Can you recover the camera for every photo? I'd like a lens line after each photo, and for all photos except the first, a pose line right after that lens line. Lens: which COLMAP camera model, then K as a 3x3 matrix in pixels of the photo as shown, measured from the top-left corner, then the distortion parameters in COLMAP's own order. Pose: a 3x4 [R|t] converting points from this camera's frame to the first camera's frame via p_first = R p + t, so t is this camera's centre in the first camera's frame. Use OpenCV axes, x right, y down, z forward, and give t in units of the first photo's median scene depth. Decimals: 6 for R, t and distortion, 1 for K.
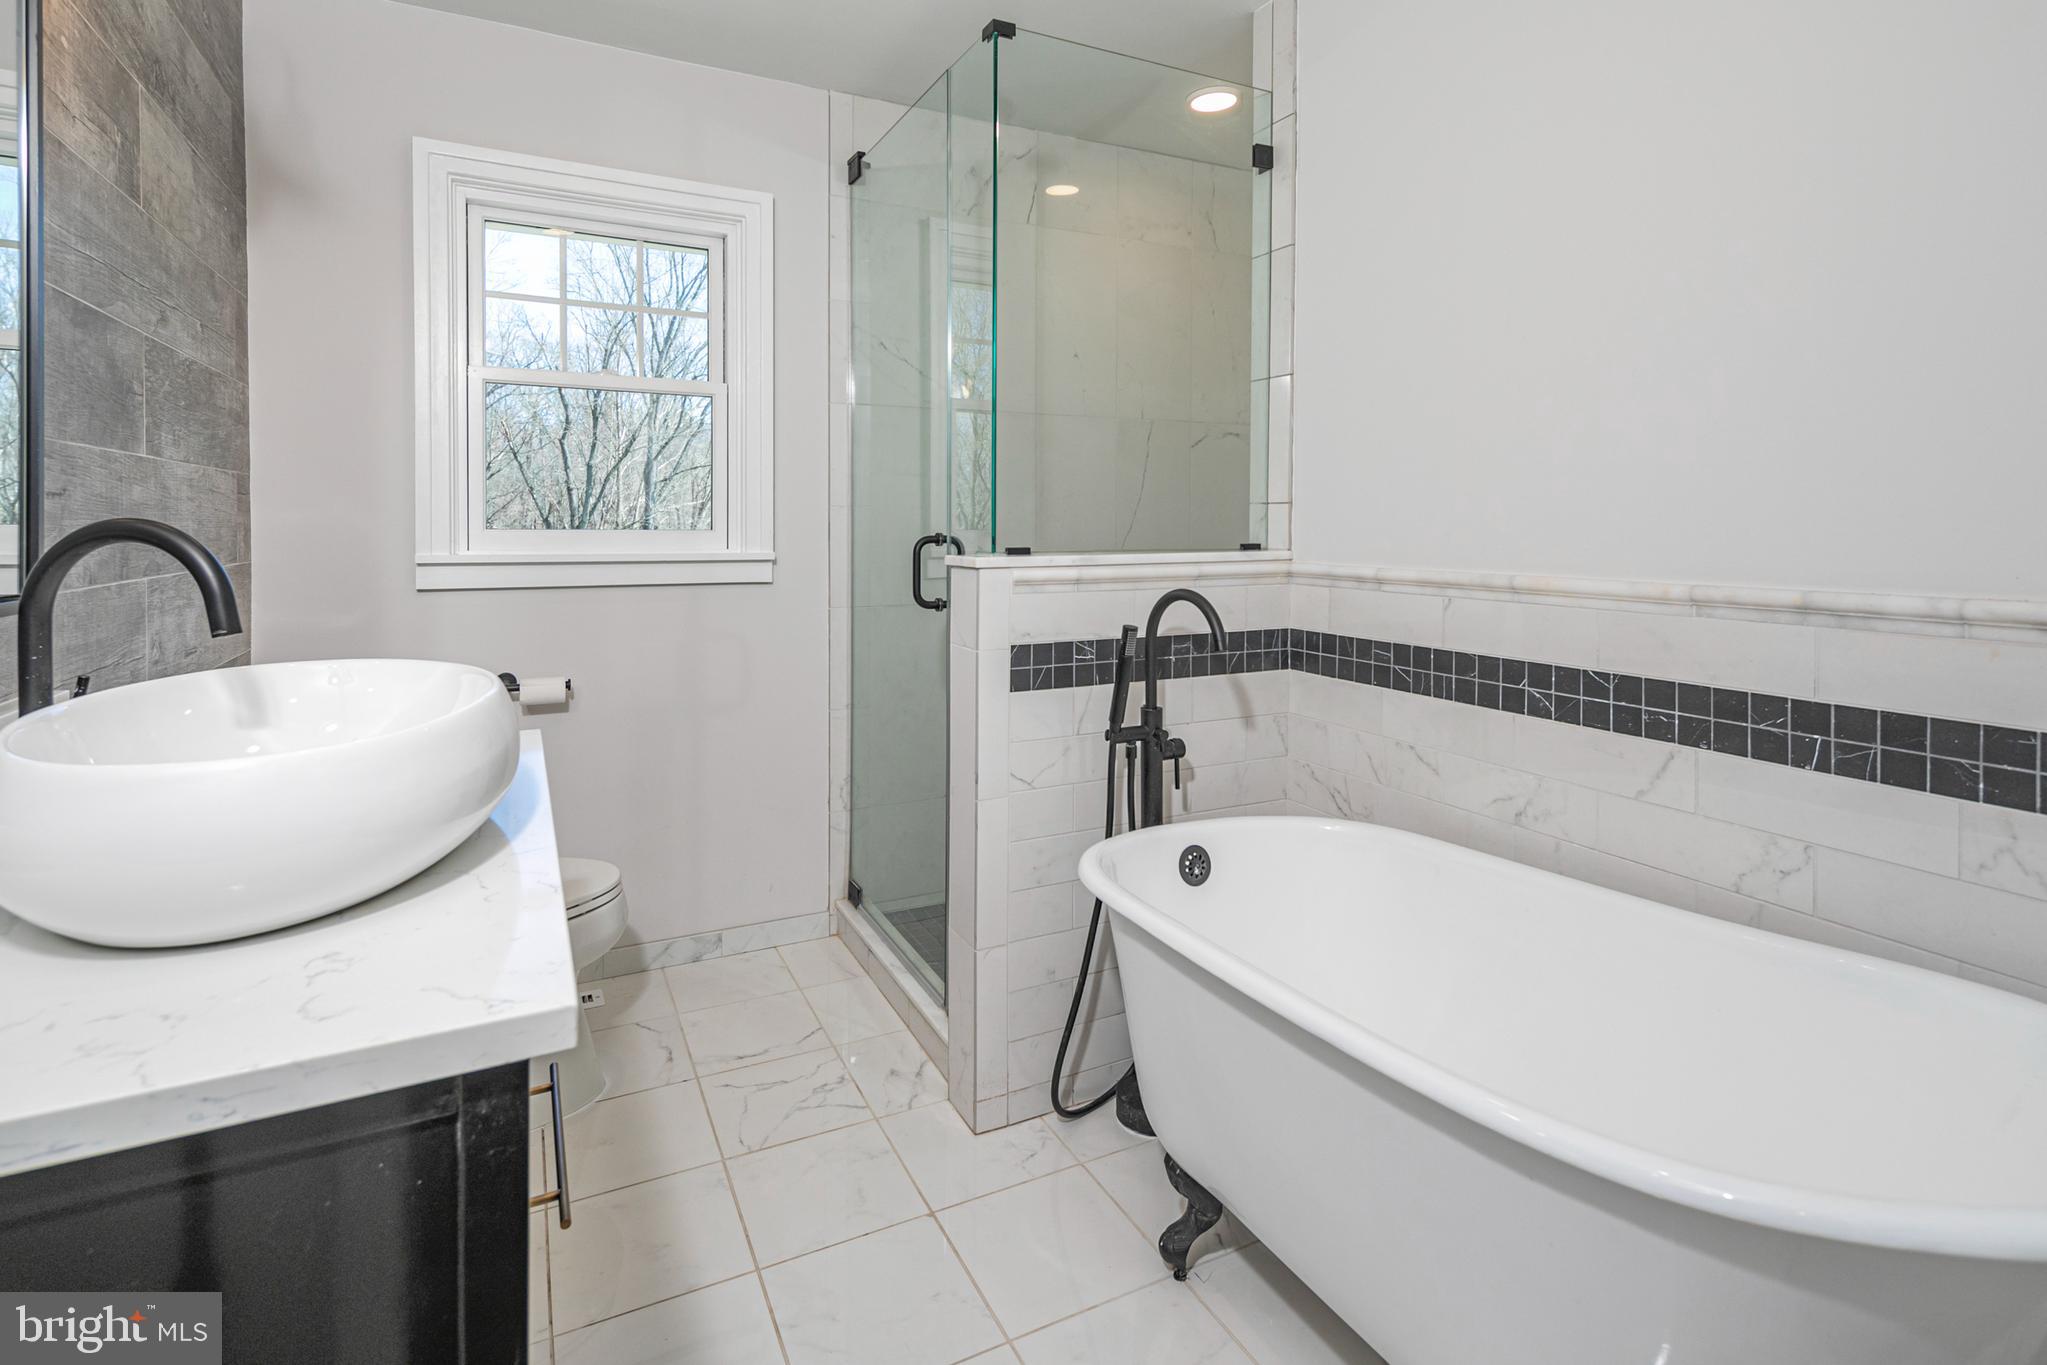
lens RADIAL K [[979.0, 0, 996.3], [0, 979.0, 531.3], [0, 0, 1]] dist [0.036532, -0.013206]
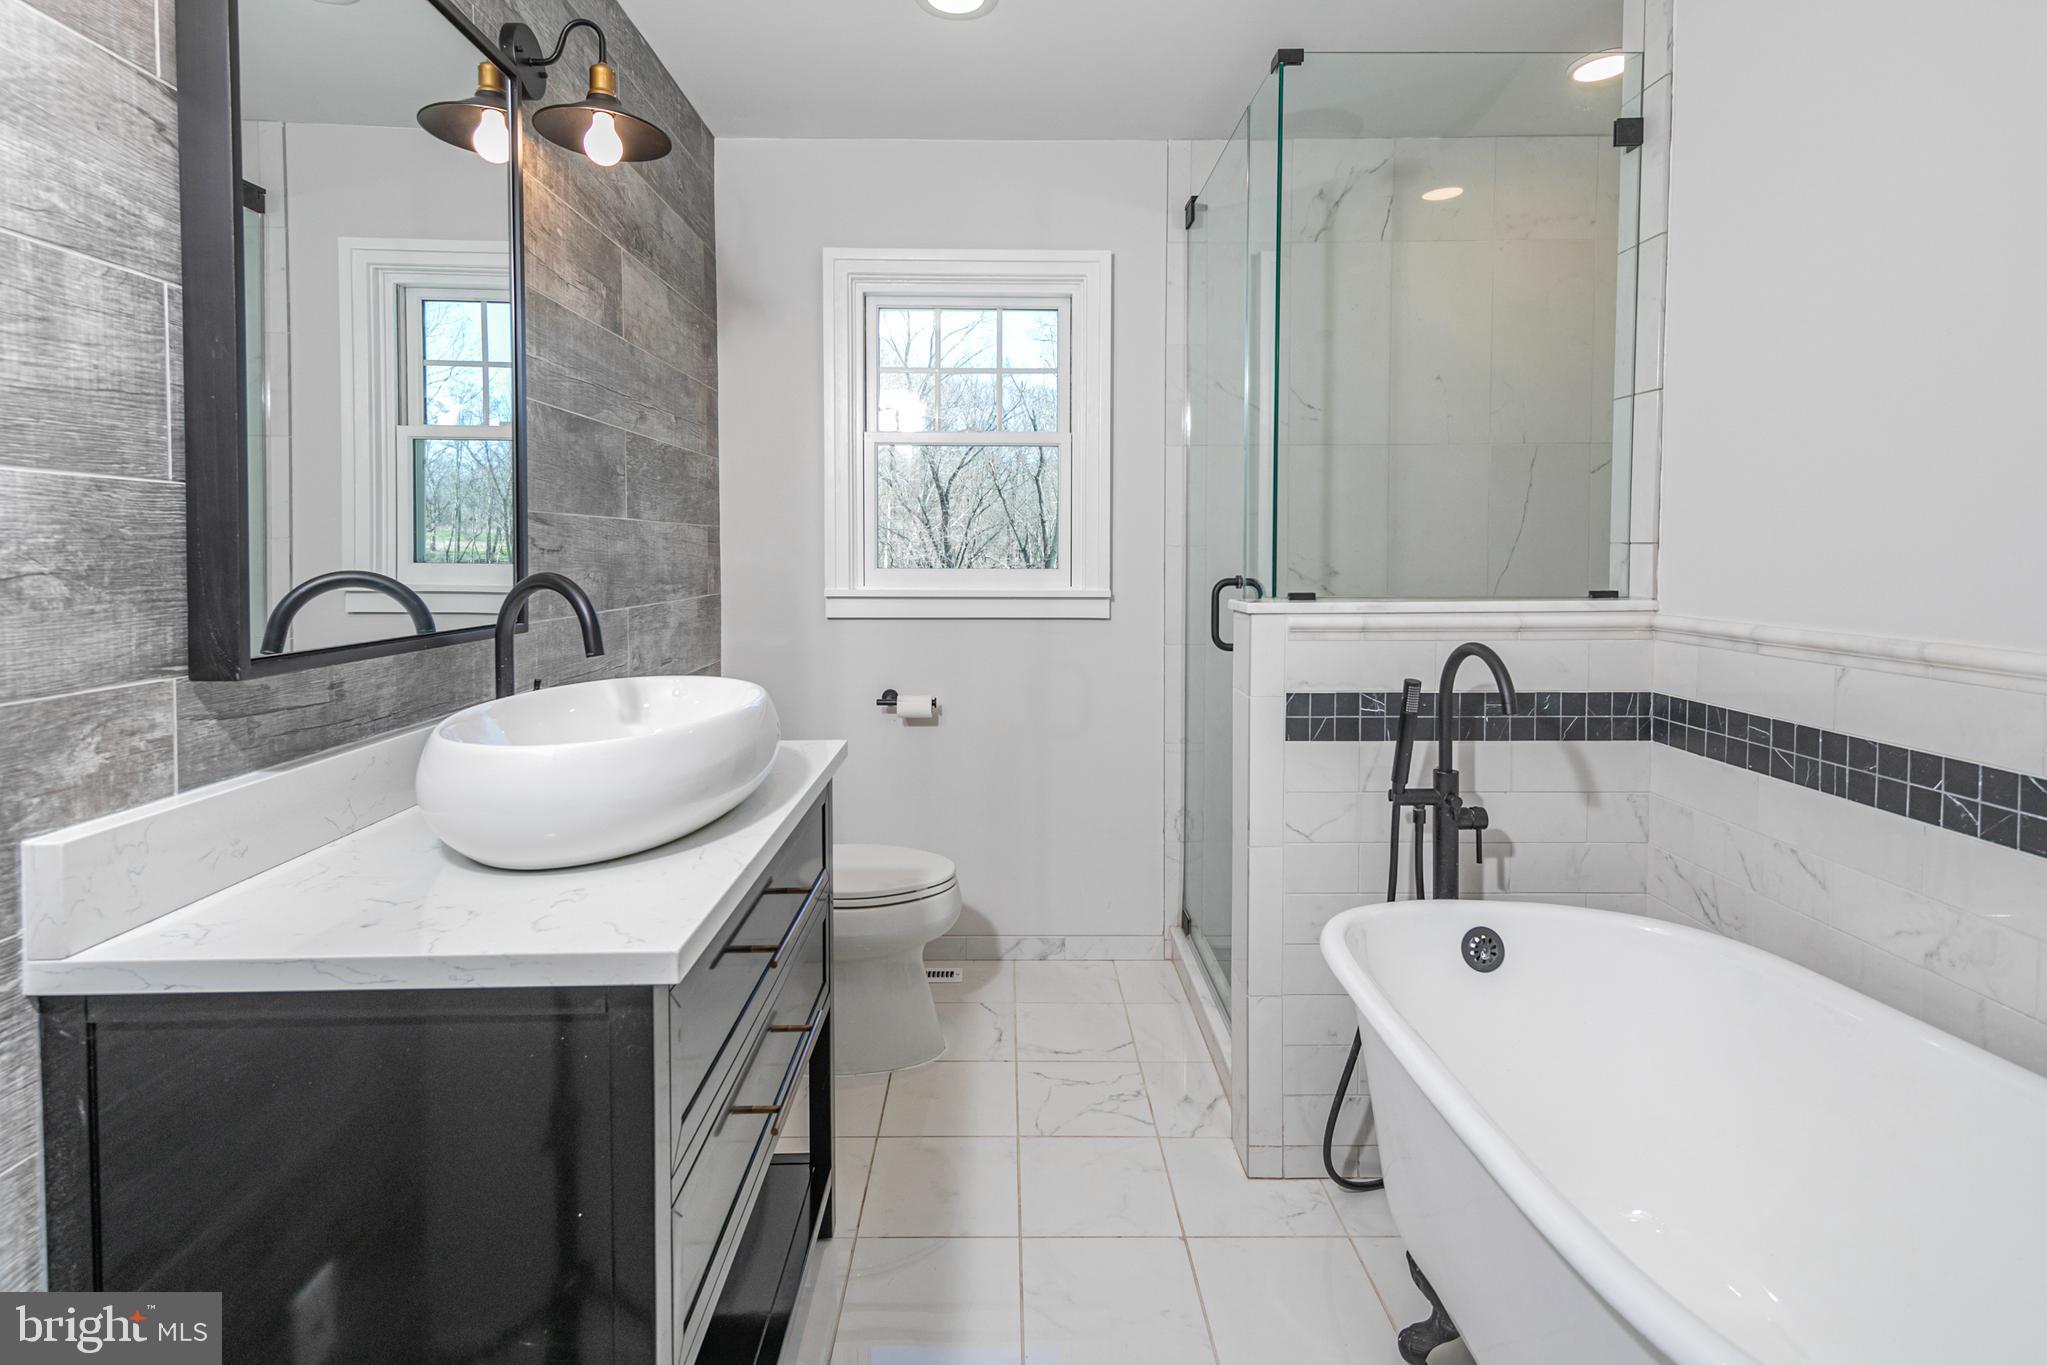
lens RADIAL K [[979.3, 0, 1016.9], [0, 979.3, 575.8], [0, 0, 1]] dist [0.035263, -0.006051]
pose [[0.903604, 0.007143, -0.428309, 0.178940], [0.000207, 0.999854, 0.017111, -0.016596], [0.428369, -0.015550, 0.903470, 0.000426]]
